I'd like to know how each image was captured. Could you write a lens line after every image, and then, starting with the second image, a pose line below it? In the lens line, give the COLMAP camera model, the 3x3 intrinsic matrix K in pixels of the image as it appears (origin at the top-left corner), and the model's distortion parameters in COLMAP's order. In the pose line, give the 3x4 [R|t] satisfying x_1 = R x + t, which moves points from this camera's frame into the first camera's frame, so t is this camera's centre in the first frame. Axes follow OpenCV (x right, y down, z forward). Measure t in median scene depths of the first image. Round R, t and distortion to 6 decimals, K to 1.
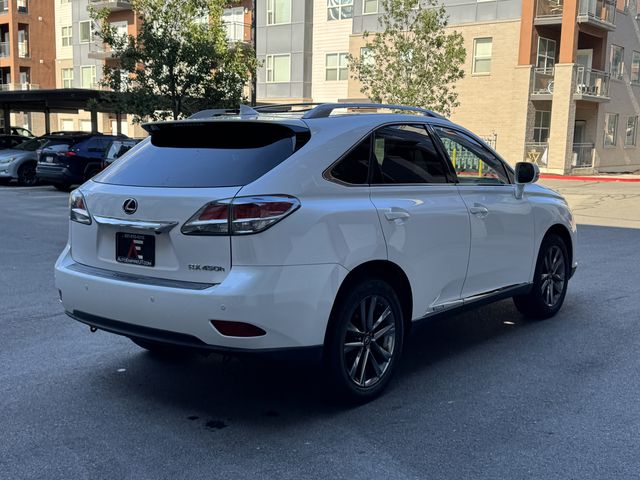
lens RADIAL K [[730.5, 0, 320.0], [0, 730.5, 240.0], [0, 0, 1]] dist [0.085176, -0.020611]
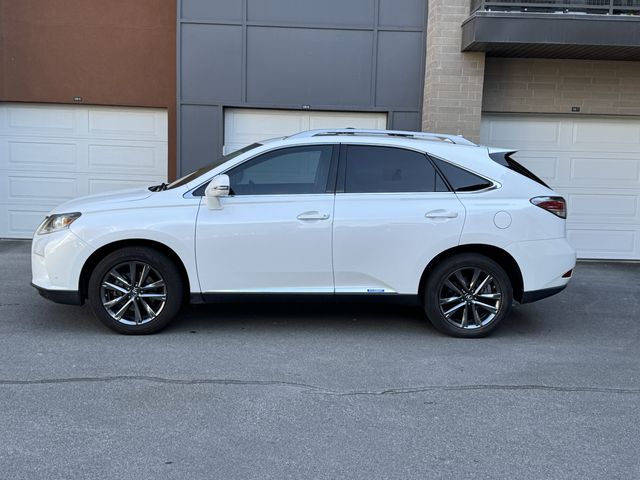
lens RADIAL K [[764.1, 0, 320.0], [0, 764.1, 240.0], [0, 0, 1]] dist [0.181852, -0.471329]
pose [[-0.634464, -0.113017, 0.764645, -1.200517], [0.074488, 0.975709, 0.206020, -0.336235], [-0.769355, 0.187669, -0.610634, 2.325002]]
